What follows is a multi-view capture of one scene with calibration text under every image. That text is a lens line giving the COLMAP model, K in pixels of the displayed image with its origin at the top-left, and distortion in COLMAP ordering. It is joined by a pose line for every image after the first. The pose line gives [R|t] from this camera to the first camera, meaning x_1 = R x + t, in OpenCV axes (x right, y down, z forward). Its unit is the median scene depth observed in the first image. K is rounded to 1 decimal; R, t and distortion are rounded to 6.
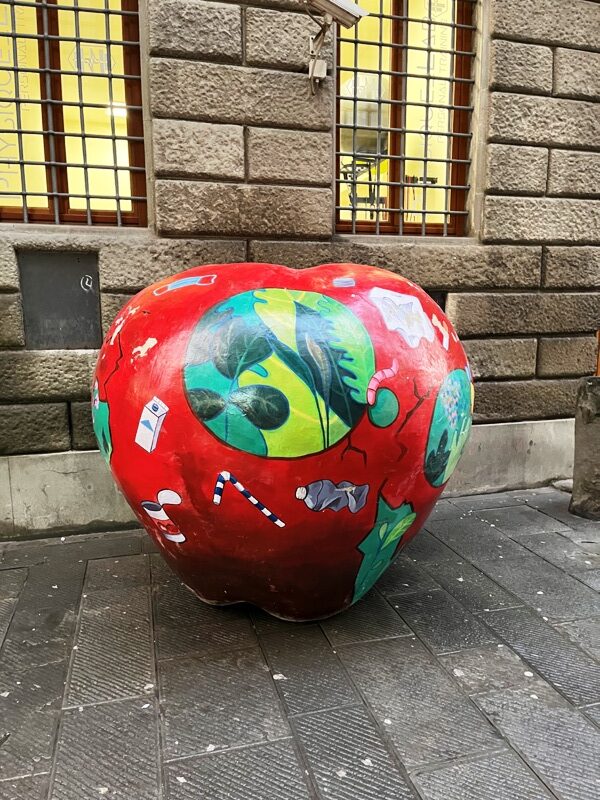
lens RADIAL K [[595.3, 0, 299.5], [0, 595.3, 405.7], [0, 0, 1]] dist [0.082855, -0.097596]
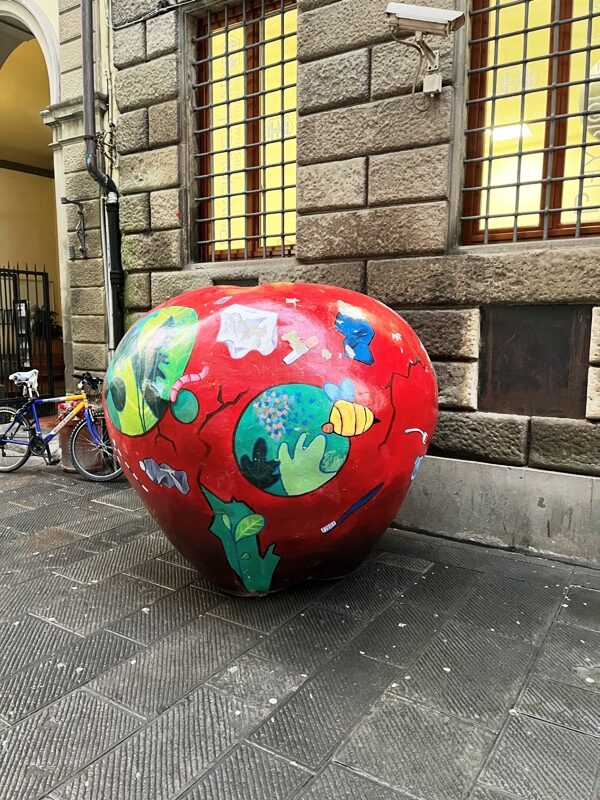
lens RADIAL K [[621.9, 0, 300.0], [0, 621.9, 400.0], [0, 0, 1]] dist [0.056229, -0.008812]
pose [[0.656702, 0.101503, -0.747288, 0.715416], [-0.132019, 0.991073, 0.018600, -0.036892], [0.742505, 0.086441, 0.664240, 0.203278]]
